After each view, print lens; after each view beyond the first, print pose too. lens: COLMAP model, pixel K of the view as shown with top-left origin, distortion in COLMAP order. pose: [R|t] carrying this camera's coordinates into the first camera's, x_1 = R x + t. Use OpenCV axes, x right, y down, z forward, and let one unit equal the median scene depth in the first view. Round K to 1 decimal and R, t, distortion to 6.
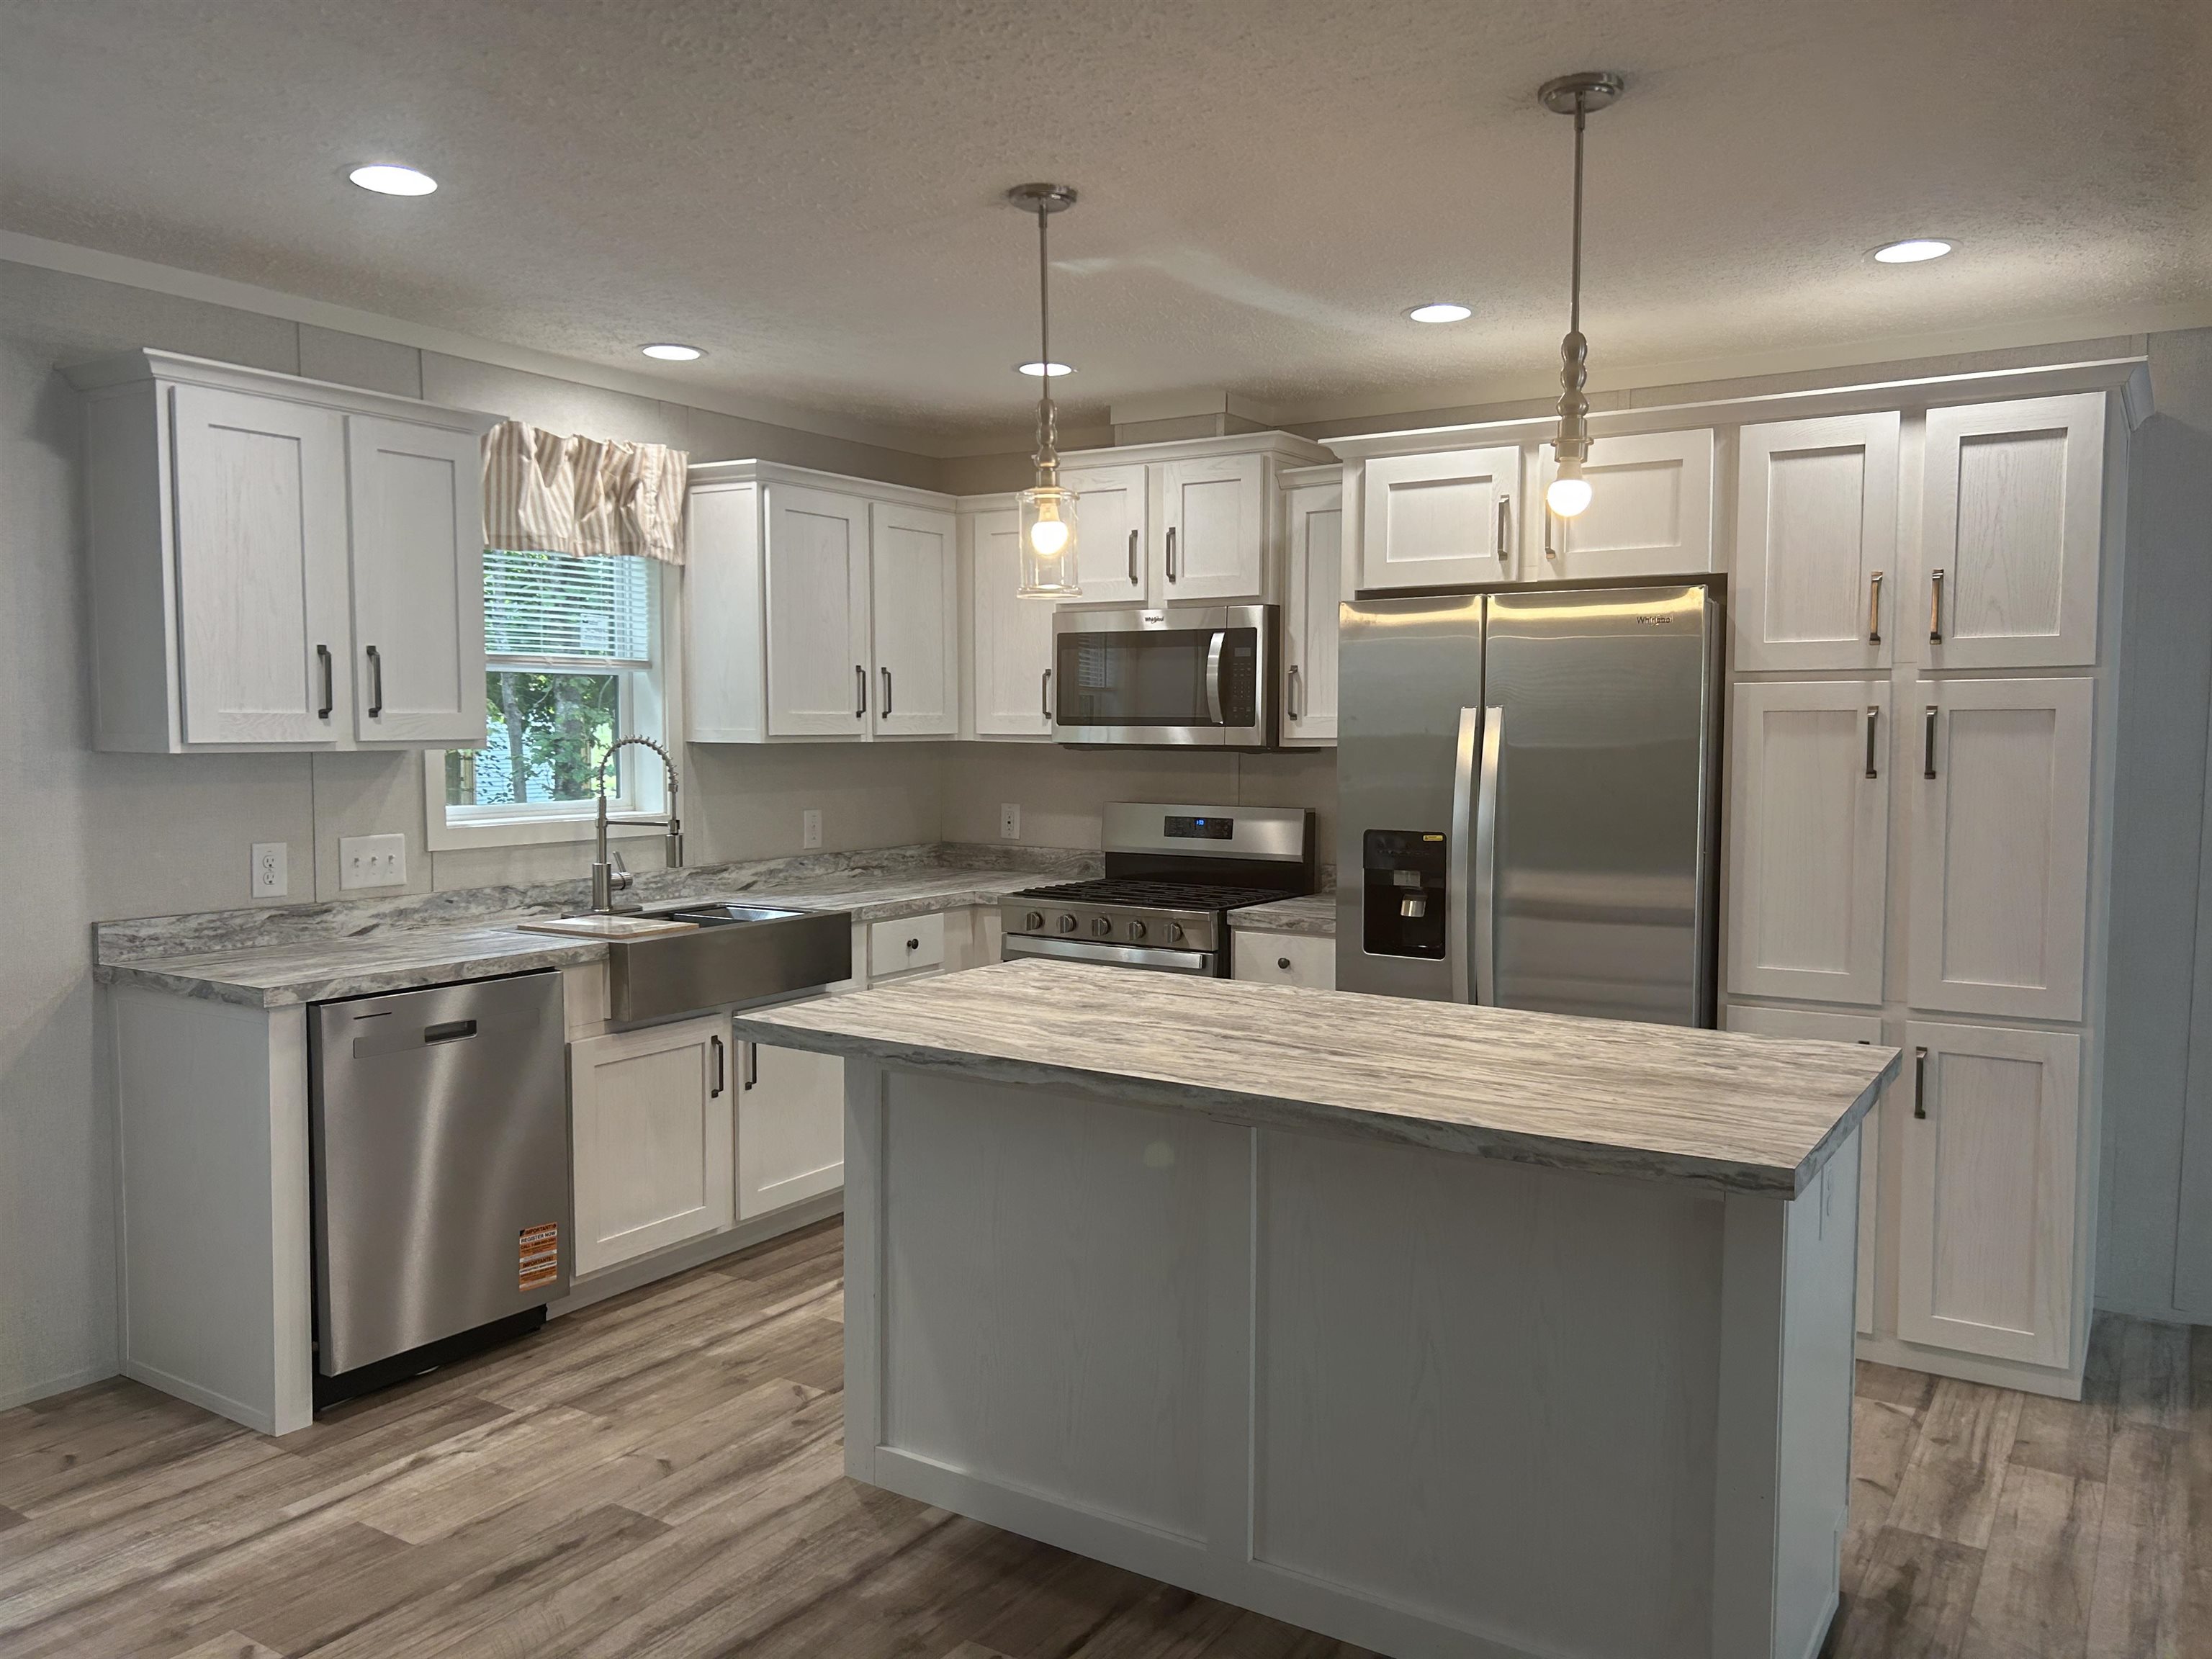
lens RADIAL K [[1669.6, 0, 1106.0], [0, 1669.6, 829.5], [0, 0, 1]] dist [0.069629, -0.073447]
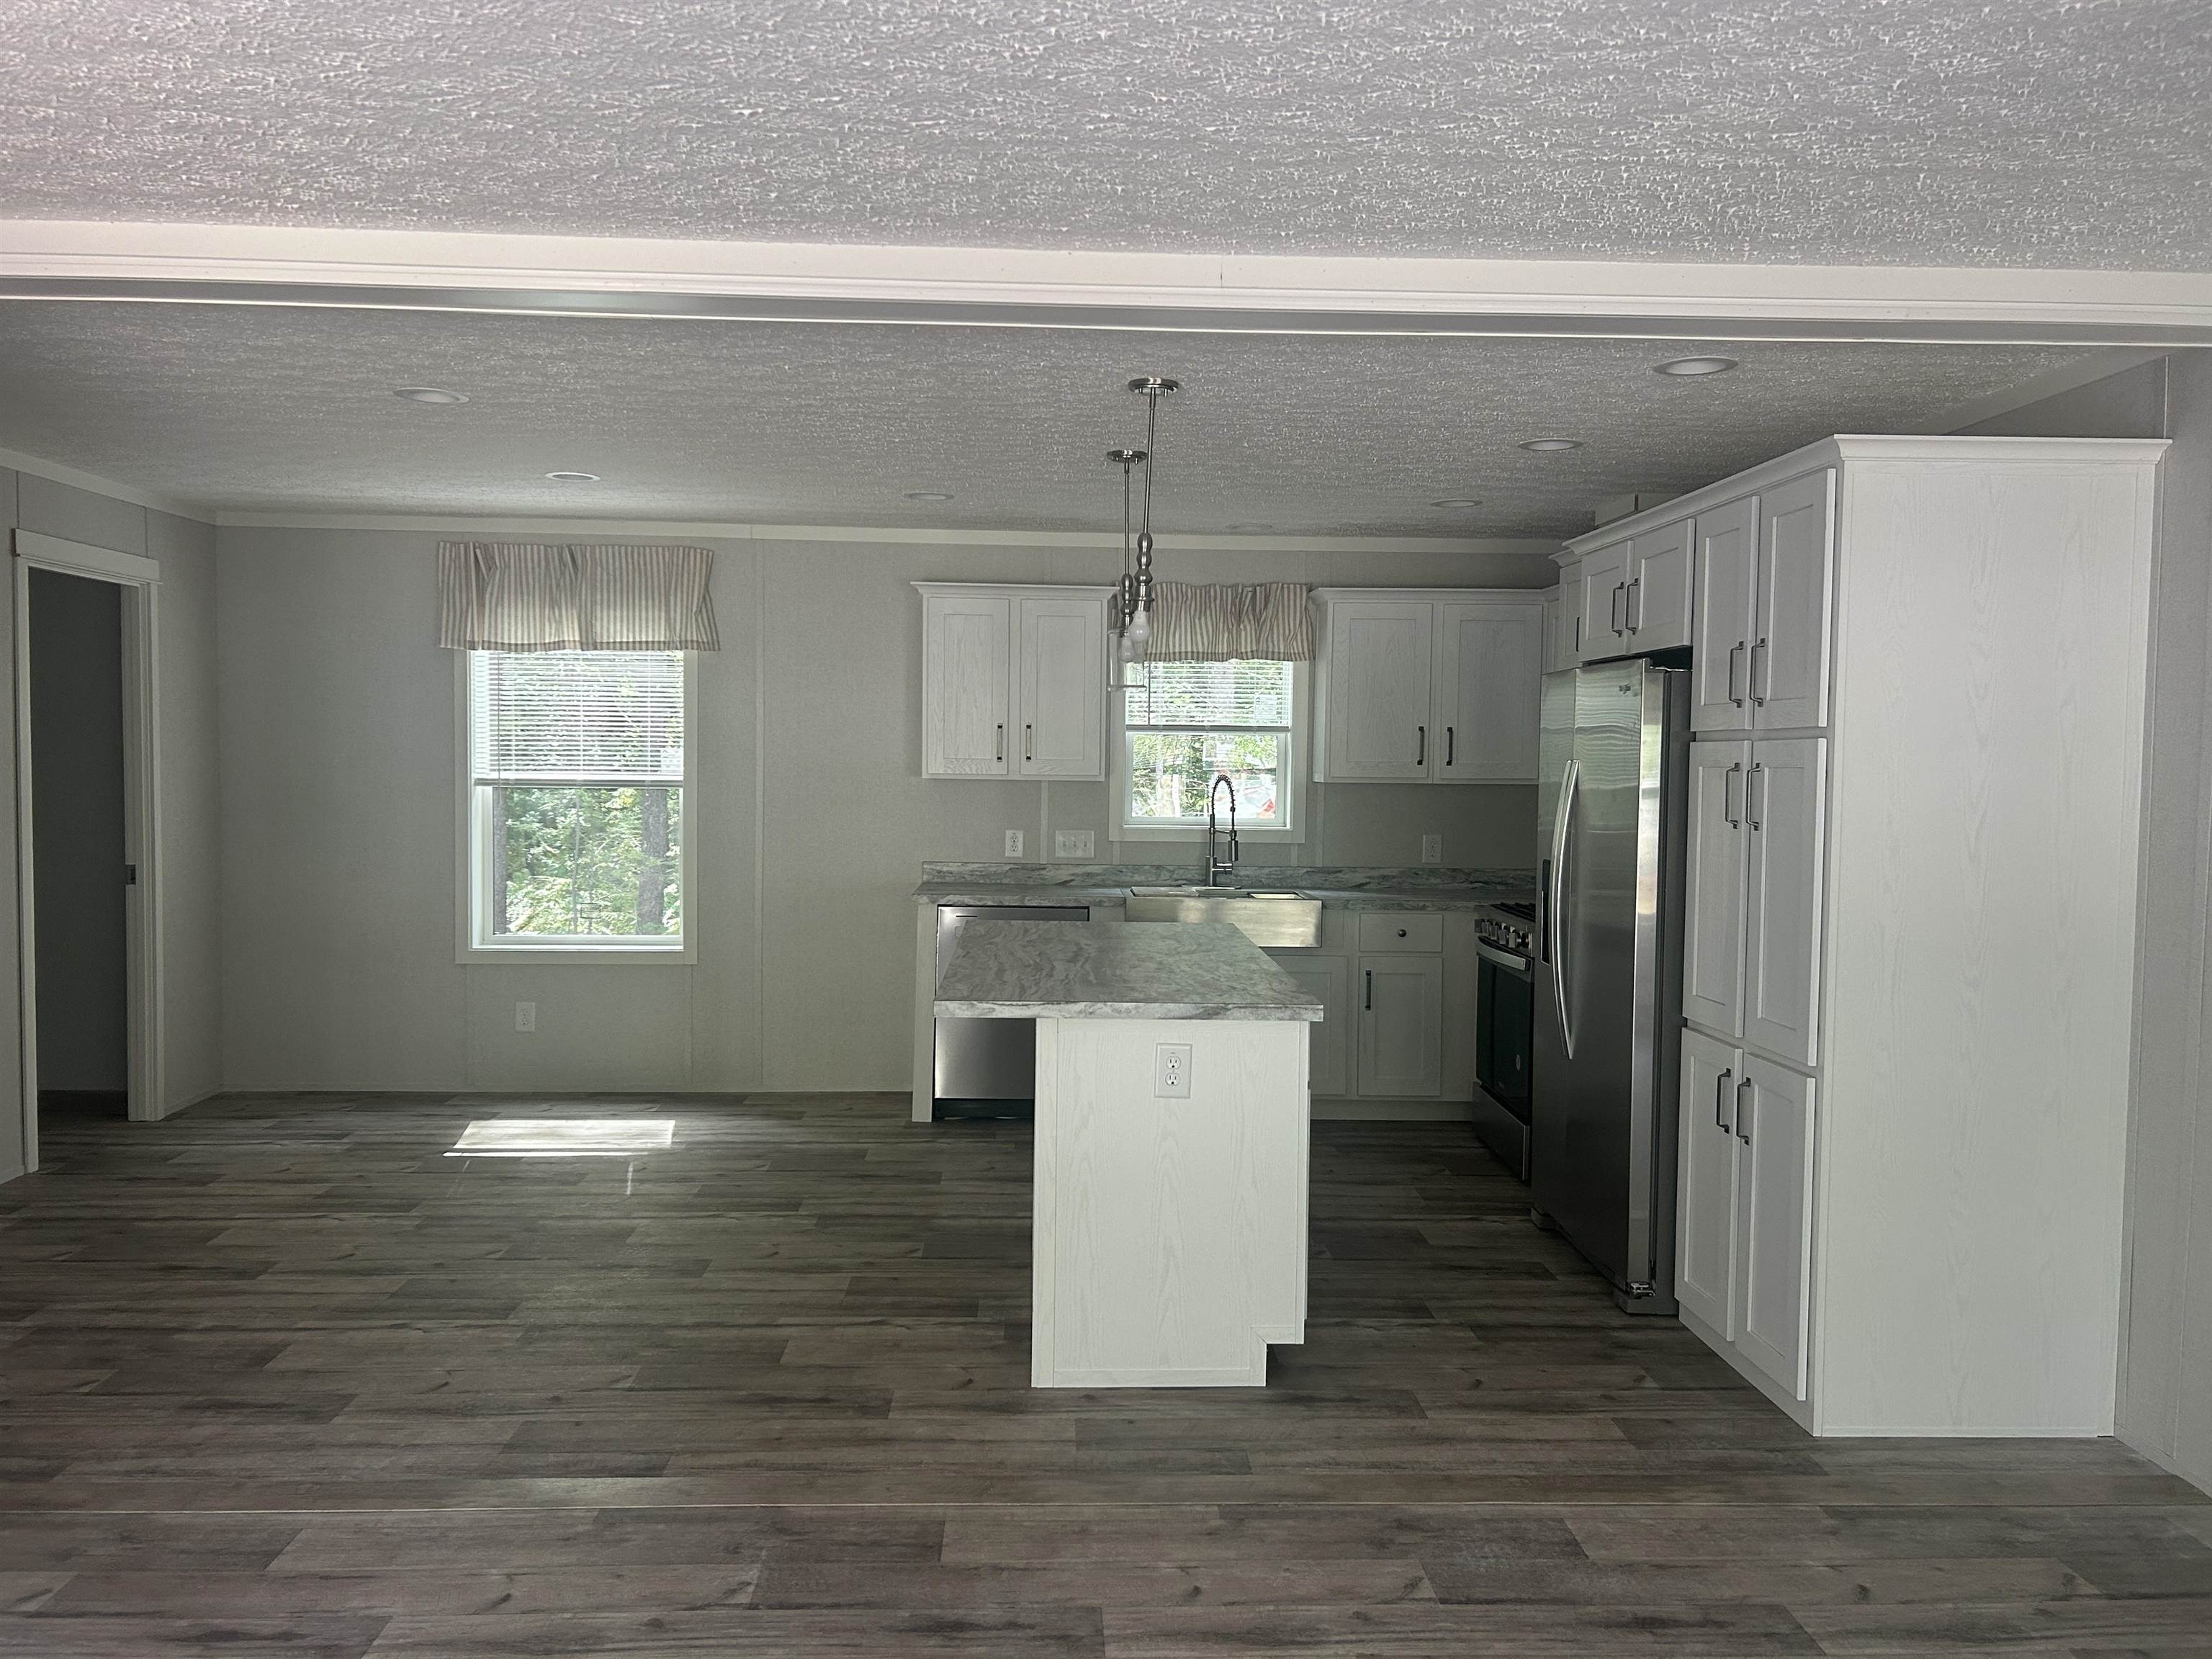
lens RADIAL K [[1669.1, 0, 1101.1], [0, 1669.1, 815.3], [0, 0, 1]] dist [0.072187, -0.081328]
pose [[0.572105, 0.035777, -0.819399, 1.061425], [-0.065857, 0.997826, -0.002414, -0.008804], [0.817532, 0.055344, 0.573218, 0.029756]]
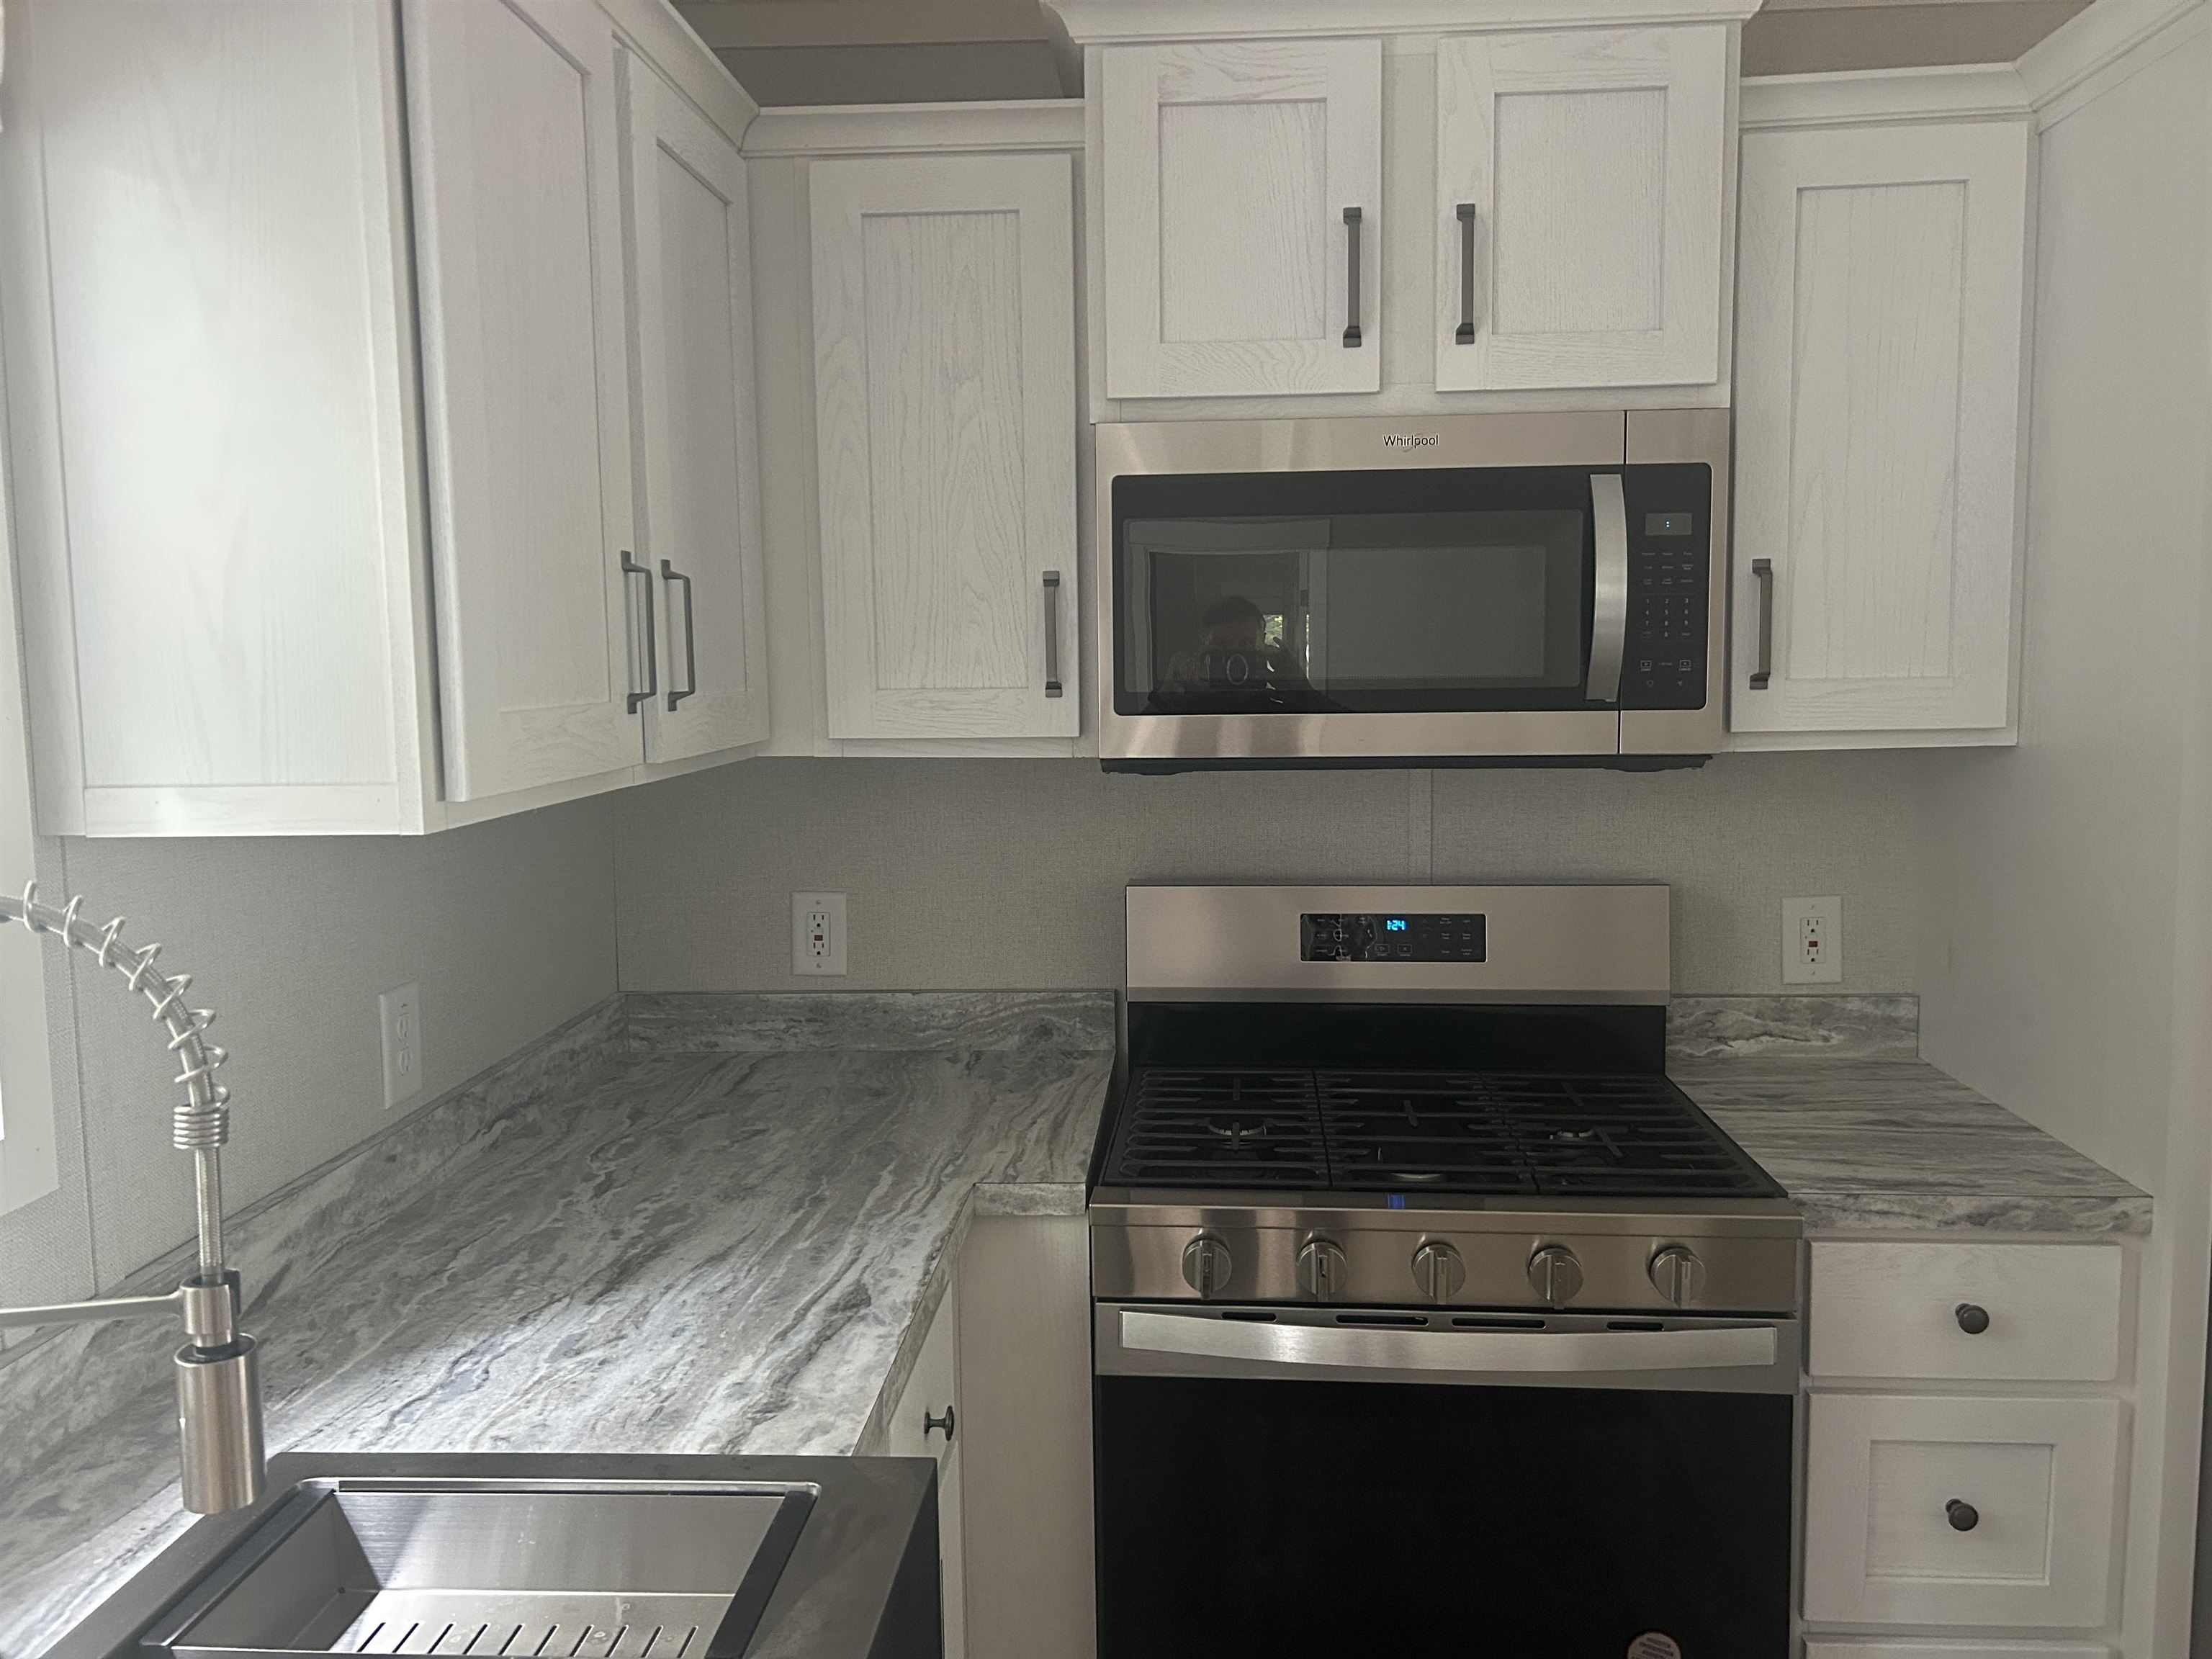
lens RADIAL K [[1669.6, 0, 1106.0], [0, 1669.6, 829.5], [0, 0, 1]] dist [0.069629, -0.073447]
pose [[0.872465, -0.066307, 0.484157, -0.299590], [0.047830, 0.997582, 0.050432, -0.074960], [-0.486330, -0.020842, 0.873527, 0.885812]]
